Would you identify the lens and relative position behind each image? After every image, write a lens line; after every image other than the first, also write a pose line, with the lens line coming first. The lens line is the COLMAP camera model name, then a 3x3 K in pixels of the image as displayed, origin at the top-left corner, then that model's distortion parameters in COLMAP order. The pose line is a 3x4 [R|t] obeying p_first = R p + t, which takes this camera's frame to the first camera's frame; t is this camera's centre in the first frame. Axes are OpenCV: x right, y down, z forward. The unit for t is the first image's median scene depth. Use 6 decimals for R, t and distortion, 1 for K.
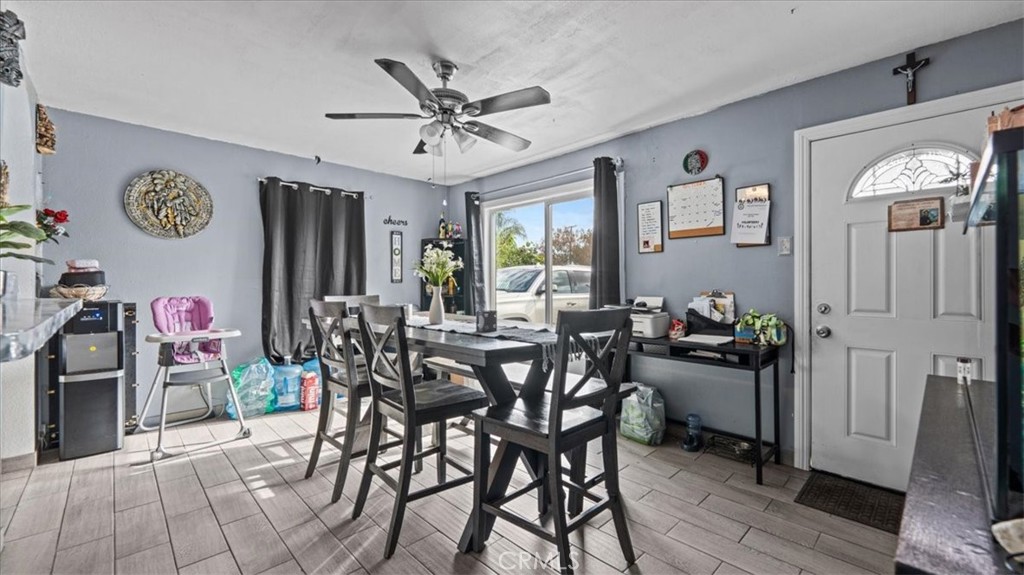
lens RADIAL K [[413.6, 0, 517.7], [0, 413.6, 281.7], [0, 0, 1]] dist [0.002211, 0.000040]
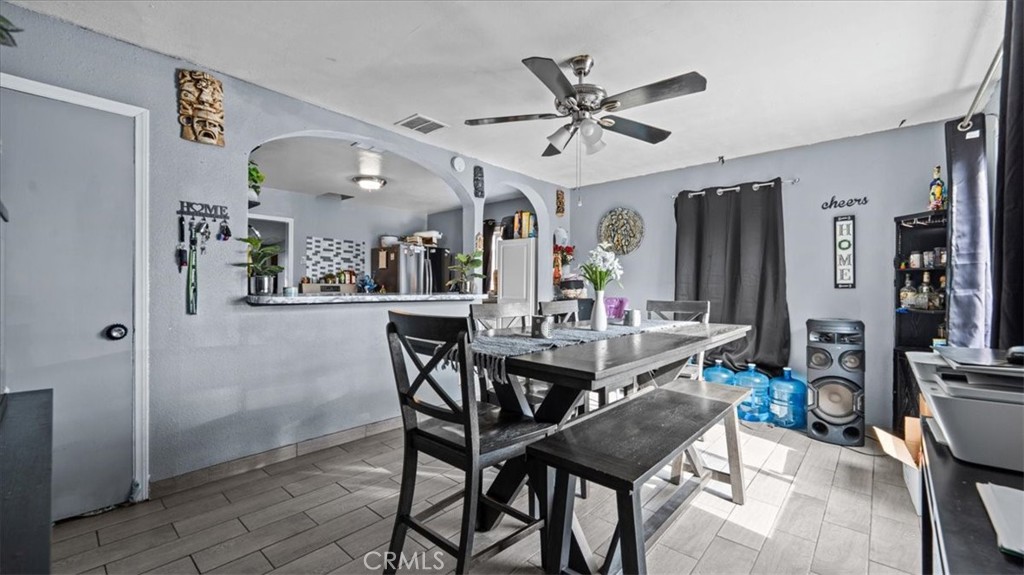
lens RADIAL K [[413.6, 0, 517.0], [0, 413.6, 288.7], [0, 0, 1]] dist [0.002211, 0.000040]
pose [[0.066993, 0.003387, -0.997748, 0.411649], [-0.004442, 0.999985, 0.003096, 0.003829], [0.997744, 0.004225, 0.067007, 0.424258]]
